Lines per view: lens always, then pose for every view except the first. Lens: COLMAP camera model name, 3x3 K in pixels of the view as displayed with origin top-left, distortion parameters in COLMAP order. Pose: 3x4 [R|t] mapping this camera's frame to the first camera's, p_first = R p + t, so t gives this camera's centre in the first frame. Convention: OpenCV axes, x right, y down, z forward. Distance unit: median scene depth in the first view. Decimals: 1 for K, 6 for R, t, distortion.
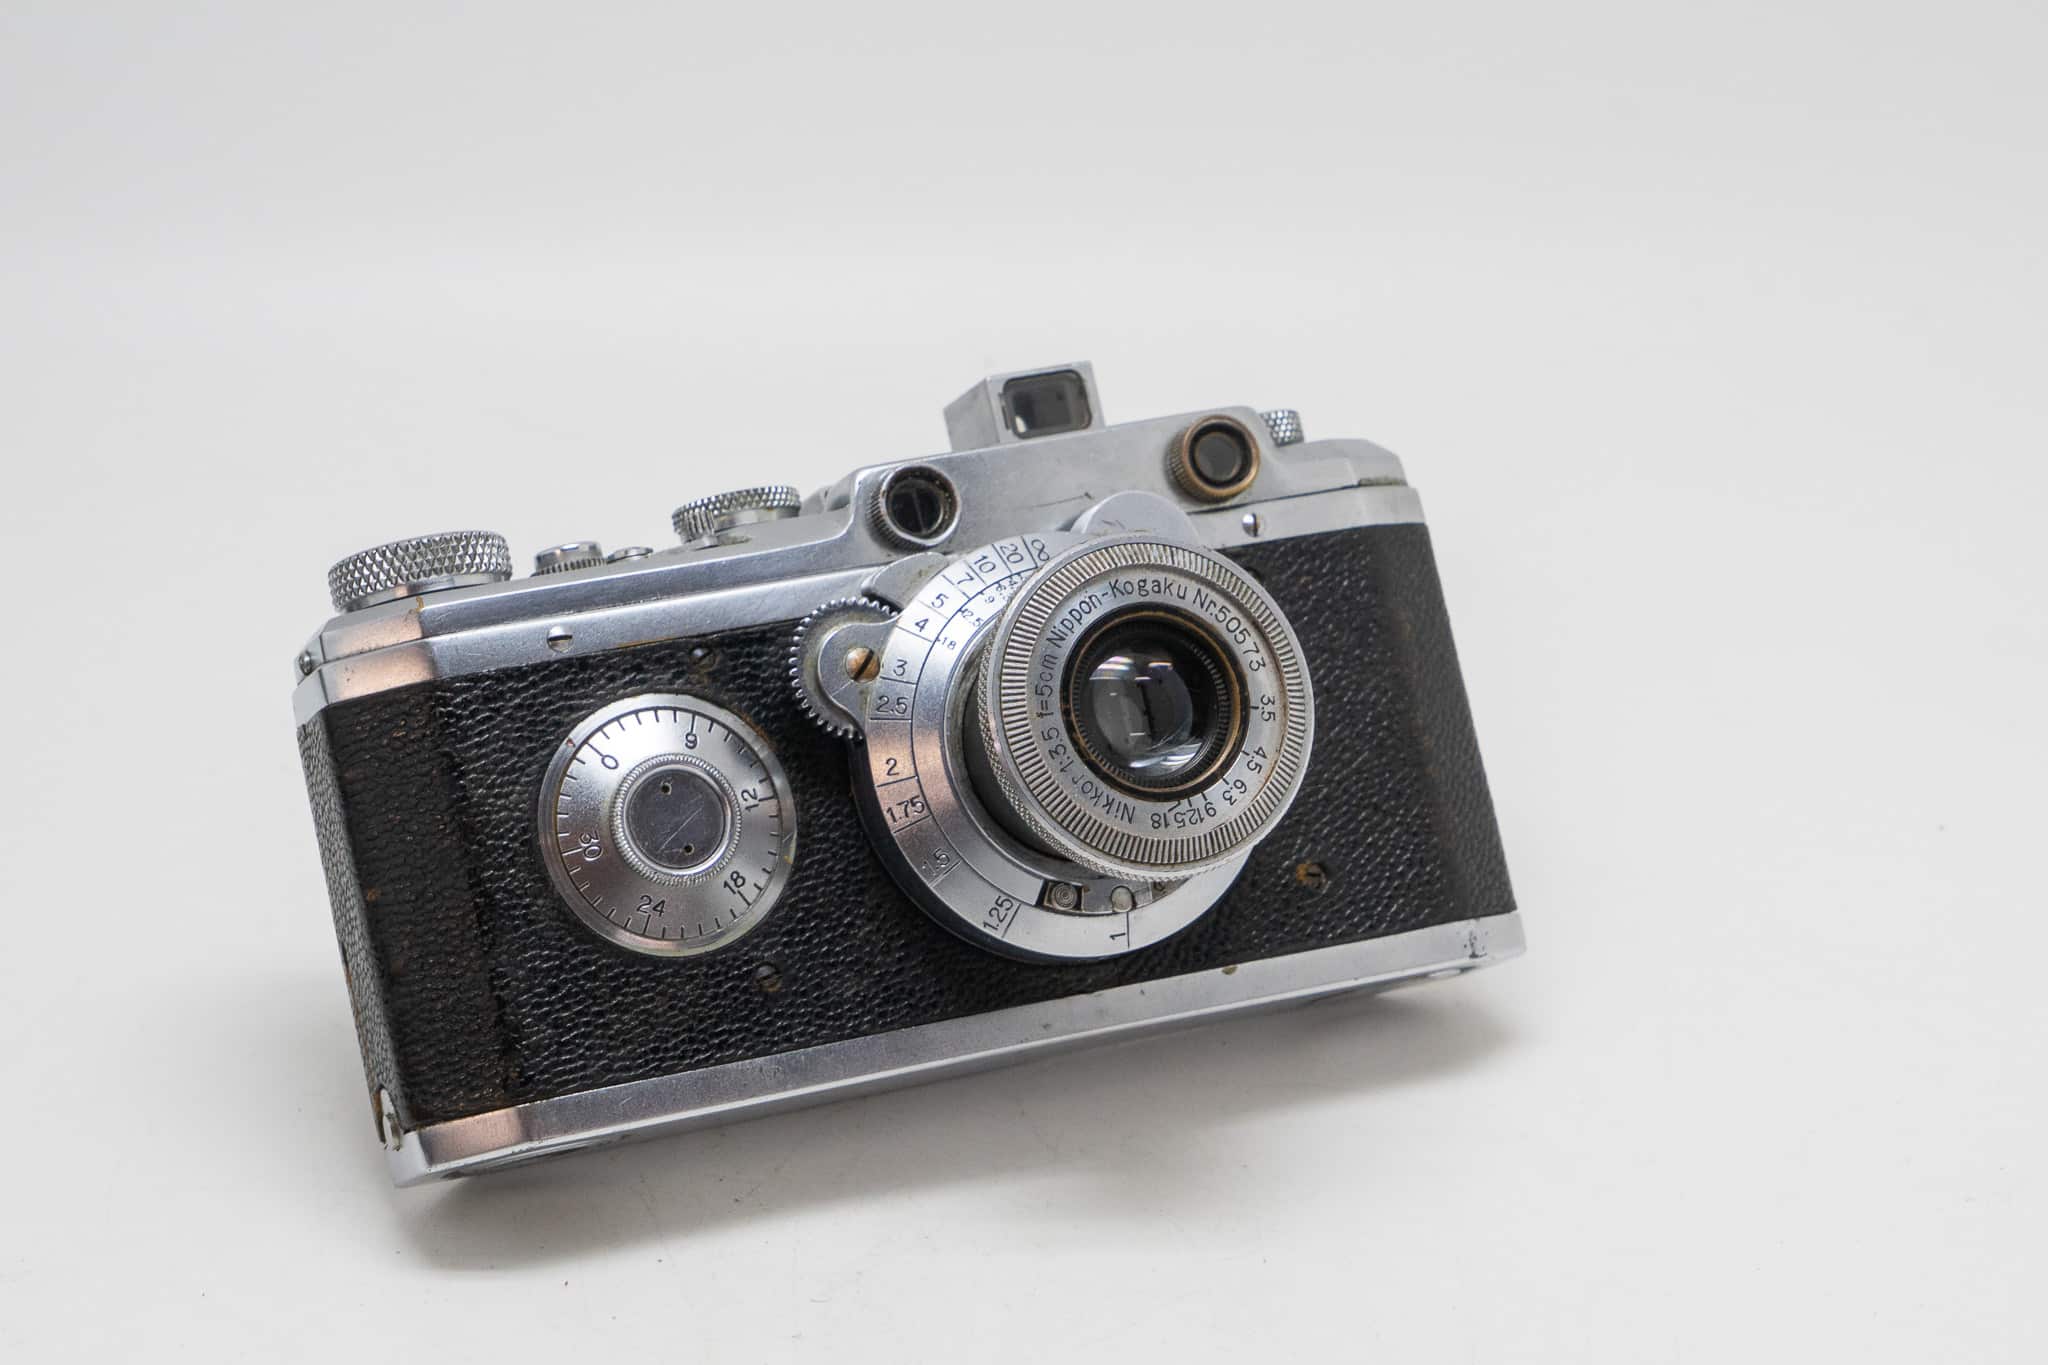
lens RADIAL K [[4596.3, 0, 1024.0], [0, 4596.3, 682.5], [0, 0, 1]] dist [0.085483, 0.074638]
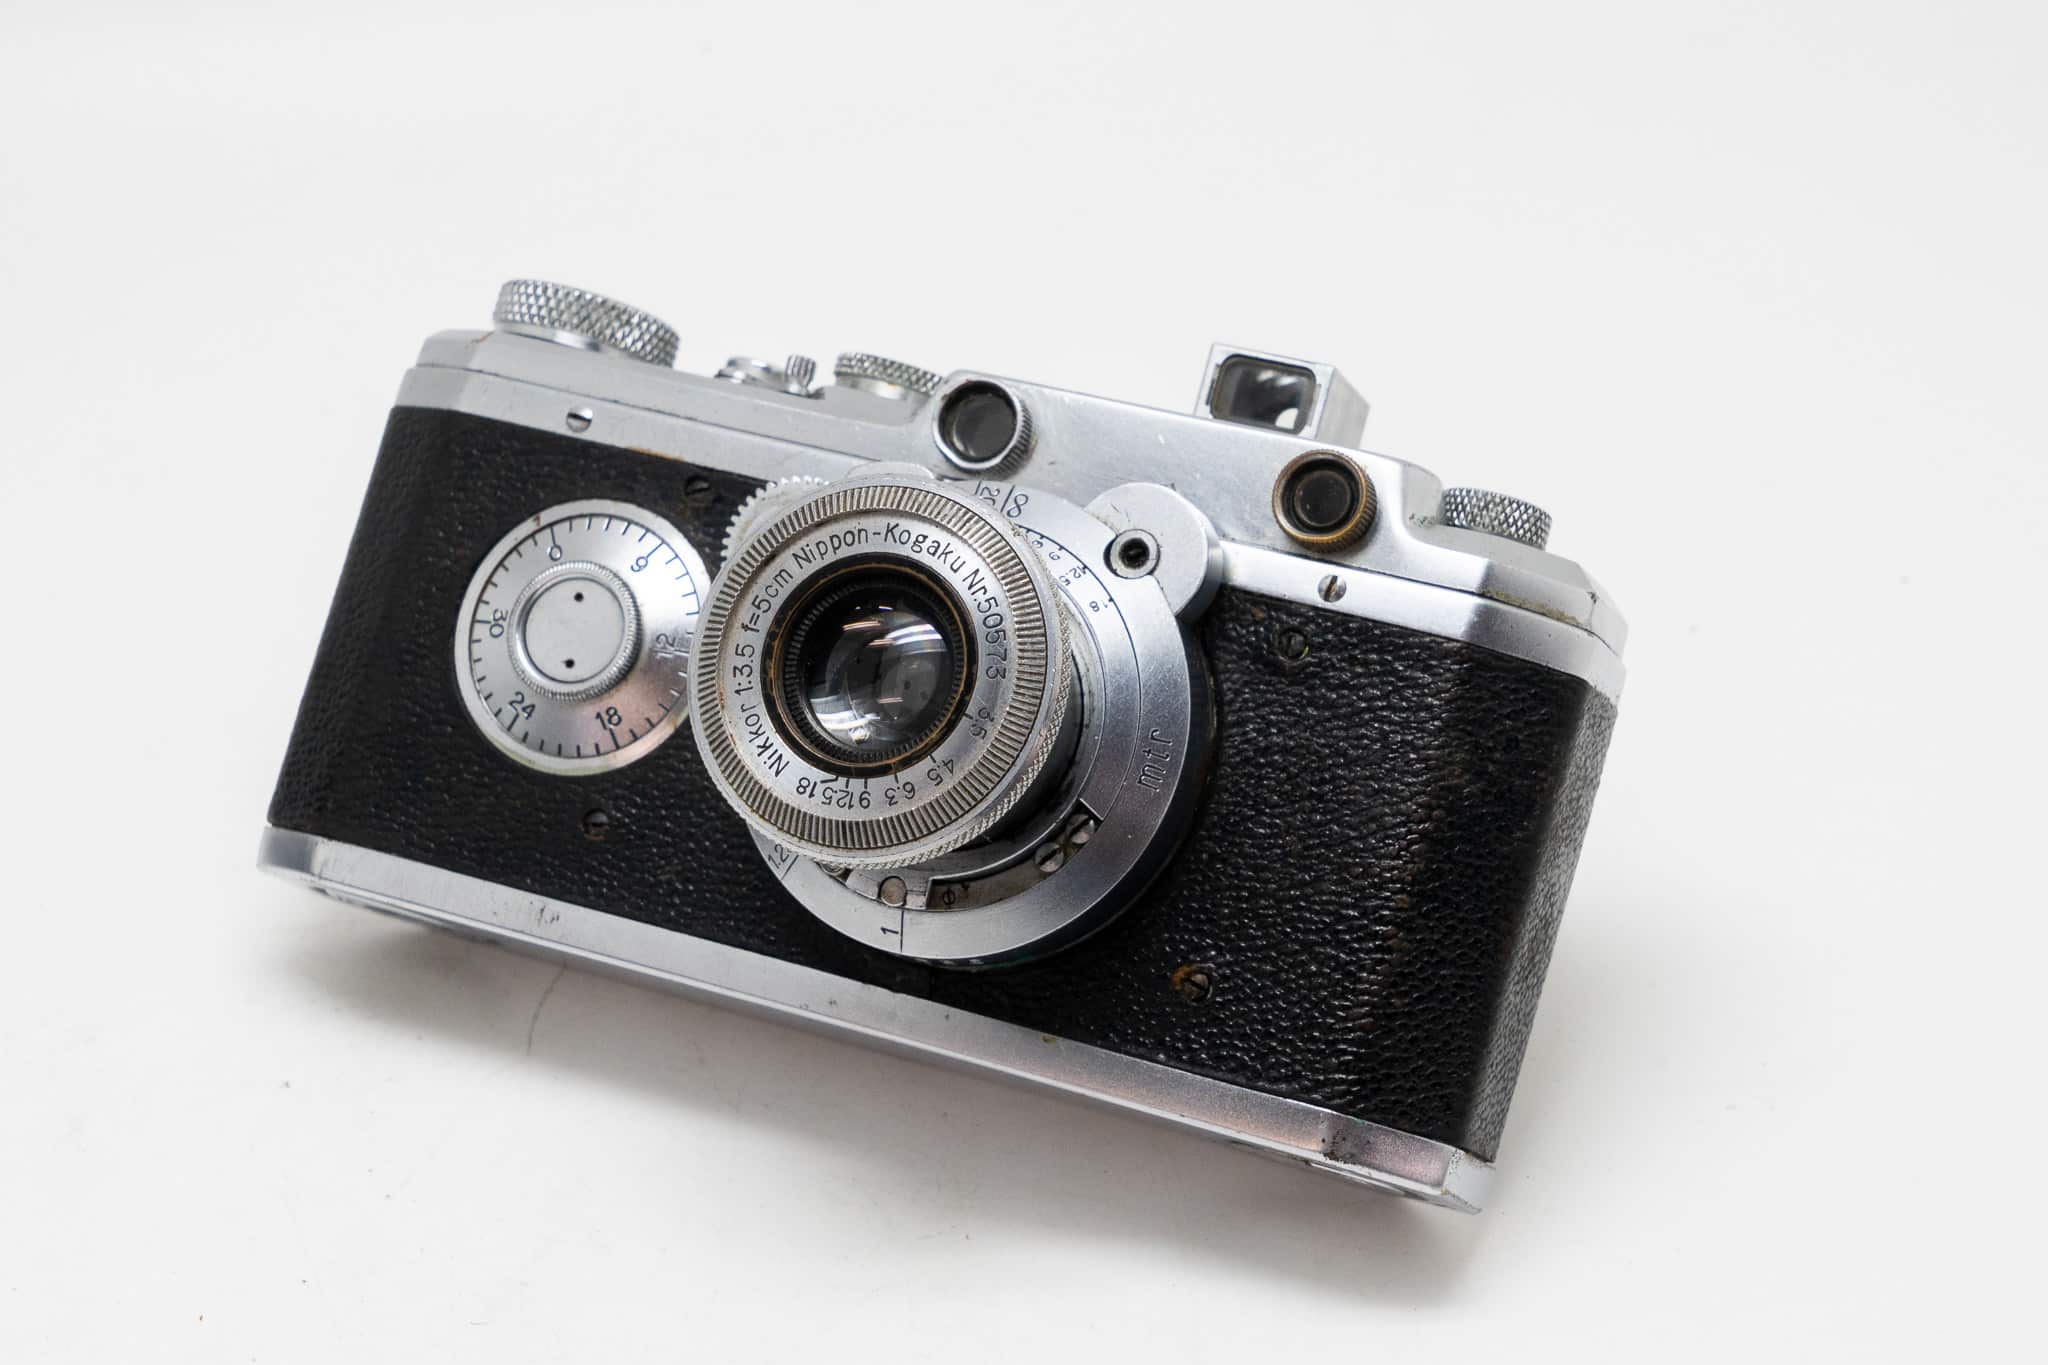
lens RADIAL K [[4596.3, 0, 1024.0], [0, 4596.3, 682.5], [0, 0, 1]] dist [0.085483, 0.074638]
pose [[0.673578, 0.337131, -0.657750, 0.610667], [-0.352312, 0.928760, 0.115248, -0.101594], [0.649745, 0.154104, 0.744368, 0.354589]]
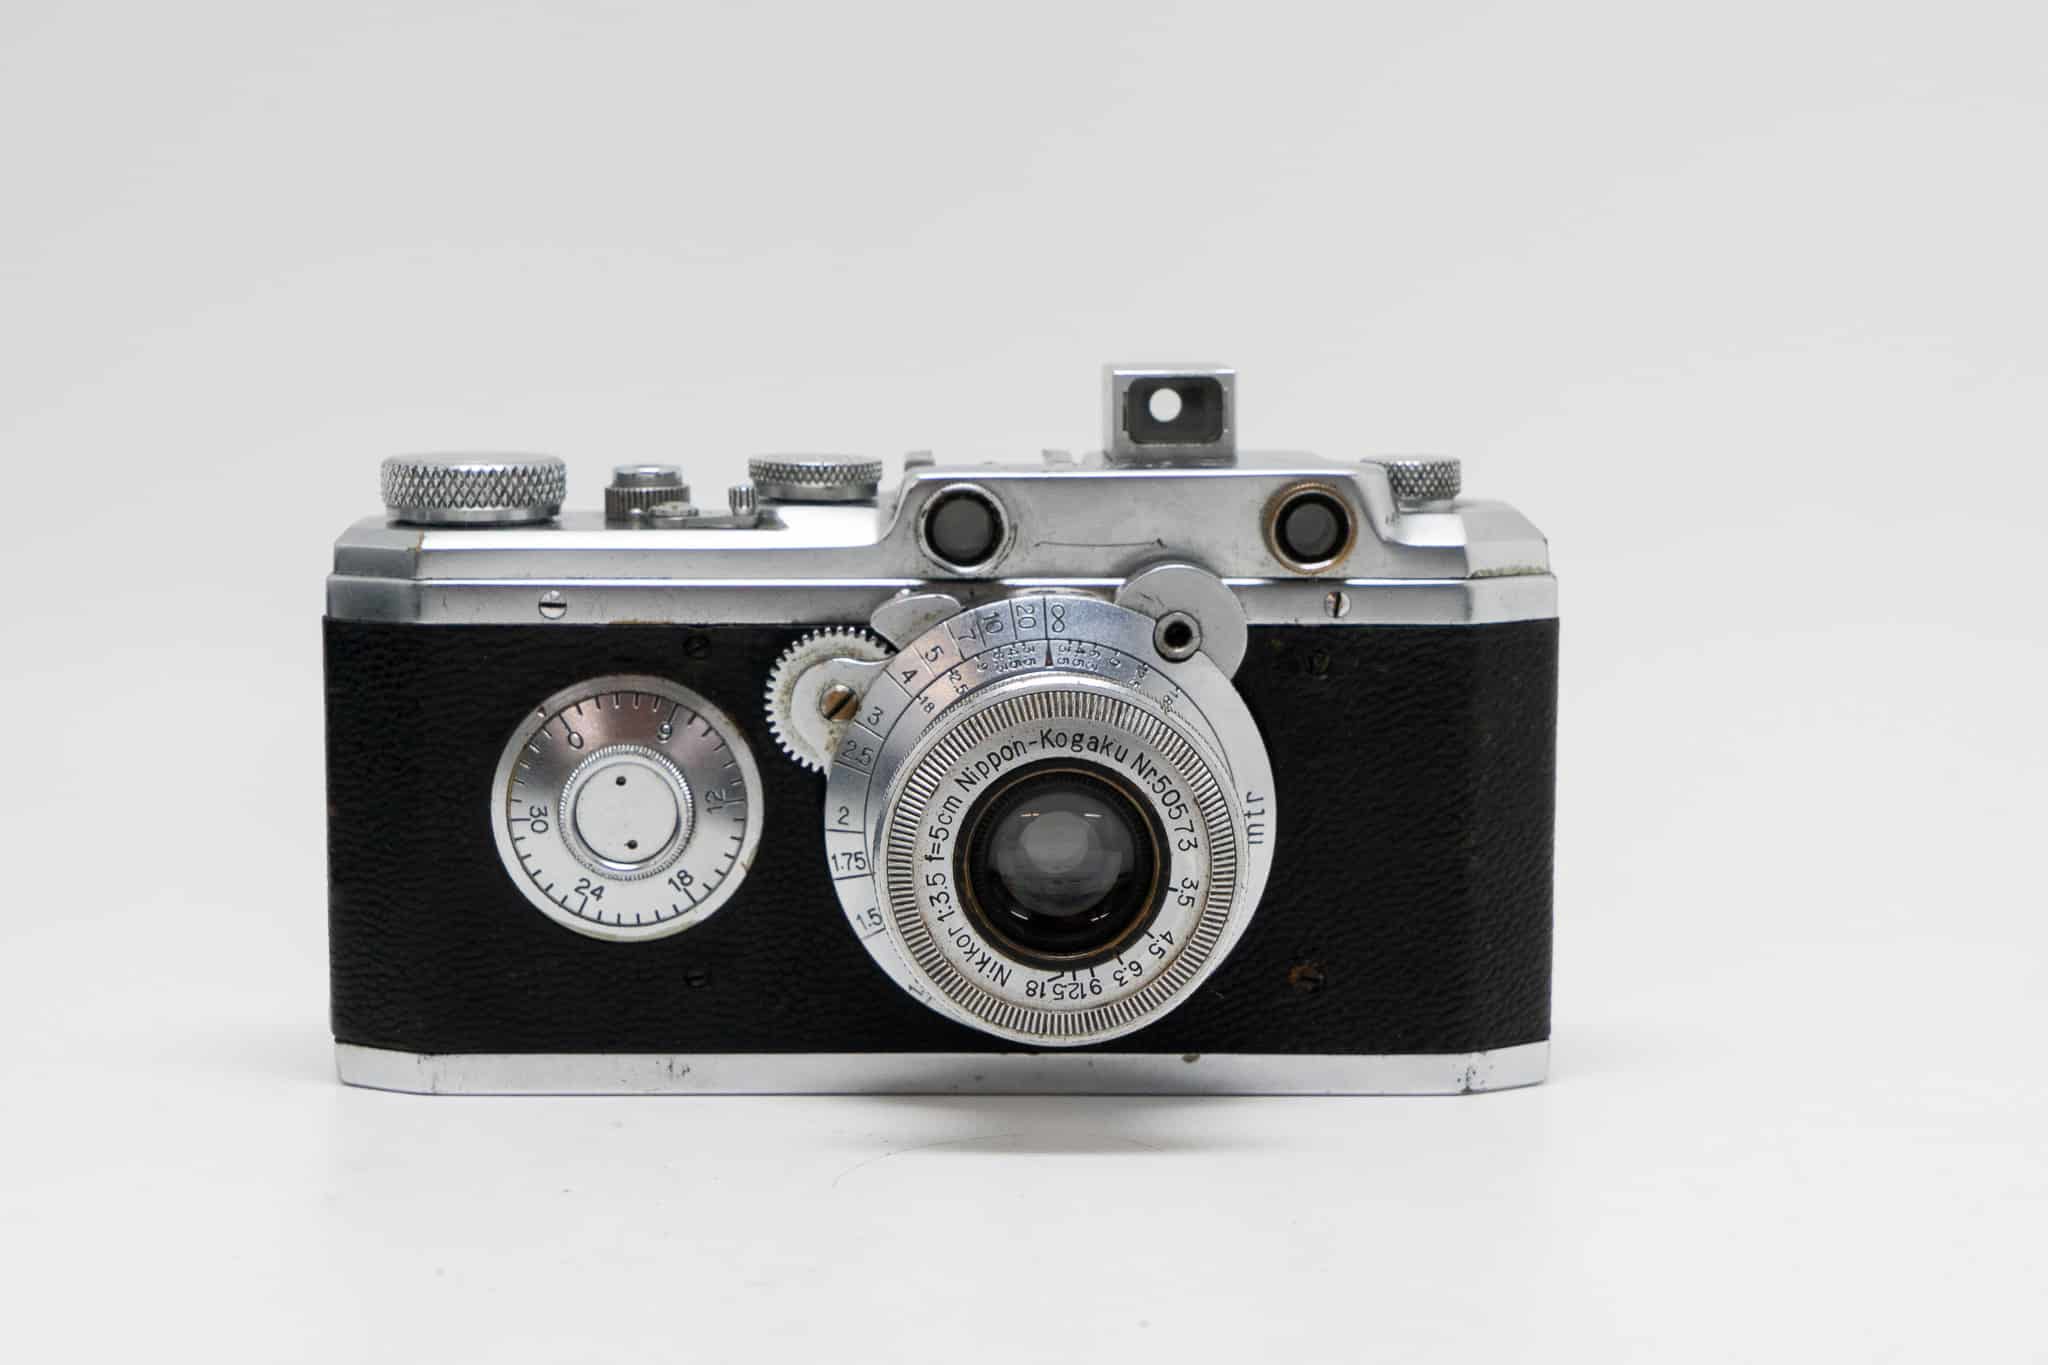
lens RADIAL K [[3604.8, 0, 1024.0], [0, 3604.8, 682.5], [0, 0, 1]] dist [-0.016591, -0.045324]
pose [[0.928164, 0.256557, -0.269612, 0.203504], [-0.169268, 0.936168, 0.308120, -0.247682], [0.331452, -0.240349, 0.912344, 0.328512]]
